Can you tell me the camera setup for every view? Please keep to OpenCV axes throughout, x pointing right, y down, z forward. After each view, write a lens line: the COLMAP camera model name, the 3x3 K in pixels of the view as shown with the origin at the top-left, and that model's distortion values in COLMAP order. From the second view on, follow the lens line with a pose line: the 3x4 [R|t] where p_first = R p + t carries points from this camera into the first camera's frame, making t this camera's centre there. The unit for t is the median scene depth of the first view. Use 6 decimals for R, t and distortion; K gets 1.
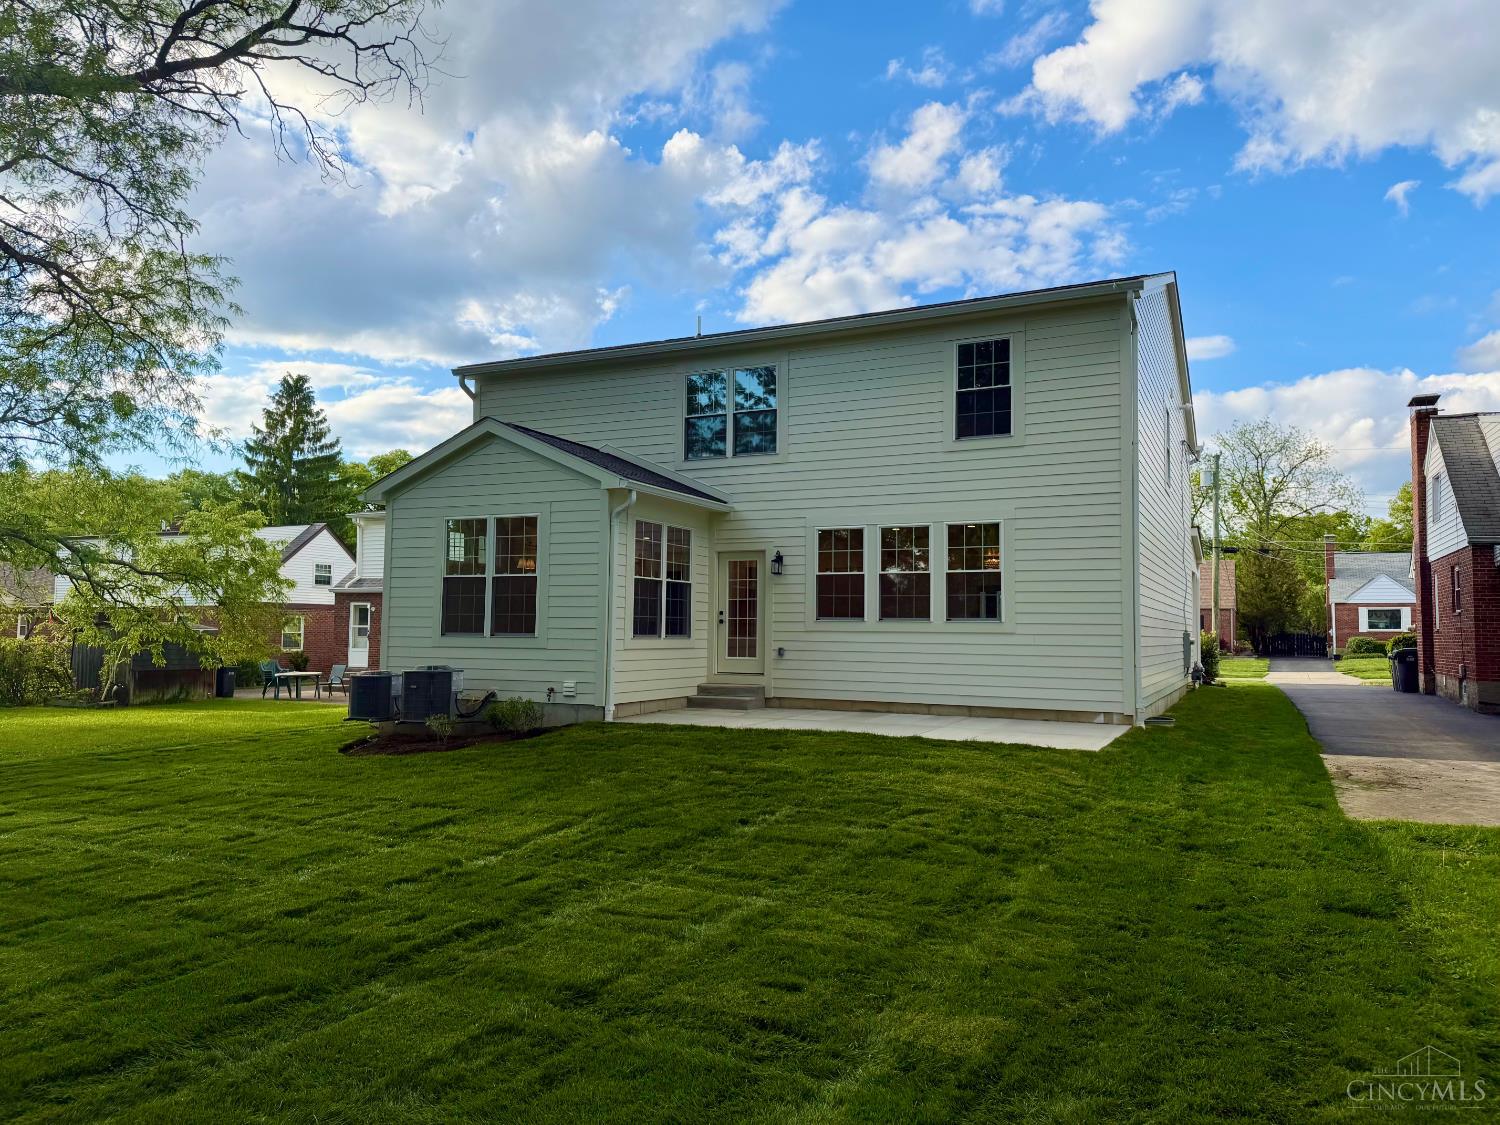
lens RADIAL K [[1032.4, 0, 750.0], [0, 1032.4, 567.1], [0, 0, 1]] dist [0.164686, -0.296729]
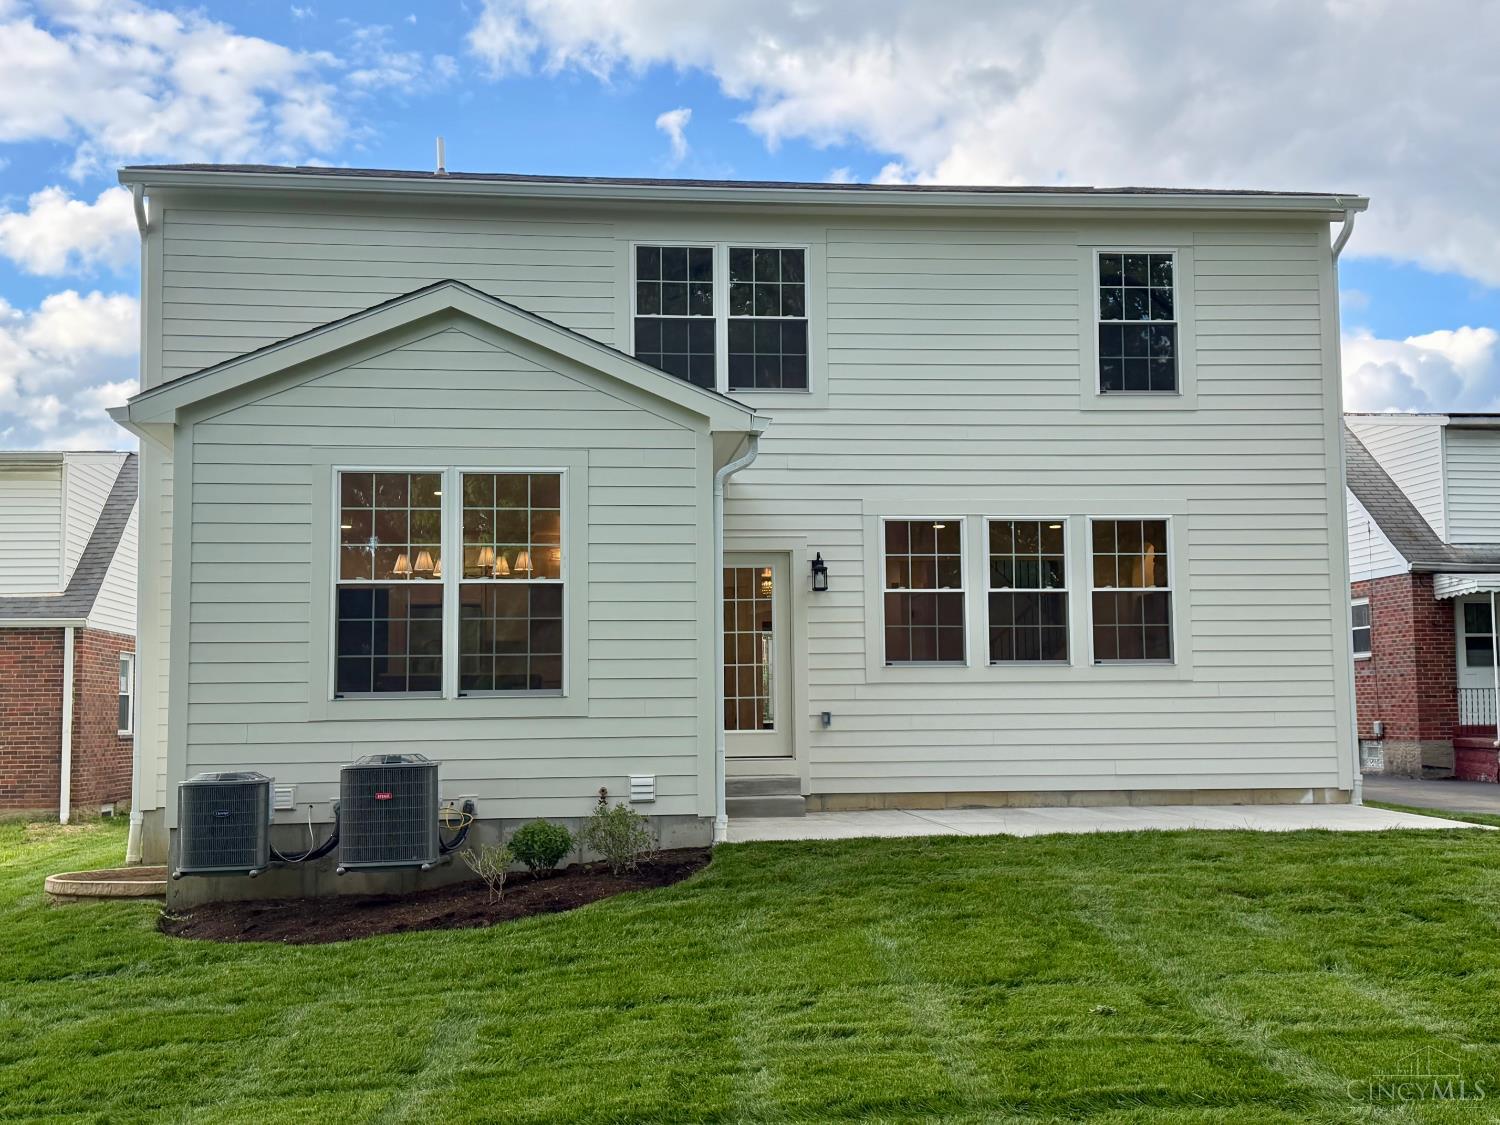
lens RADIAL K [[1685.6, 0, 772.6], [0, 1685.6, 561.9], [0, 0, 1]] dist [0.199085, -0.259375]
pose [[0.843241, 0.026283, 0.536893, -0.557710], [-0.011342, 0.999451, -0.031114, 0.022317], [-0.537416, 0.020147, 0.843076, 0.186535]]
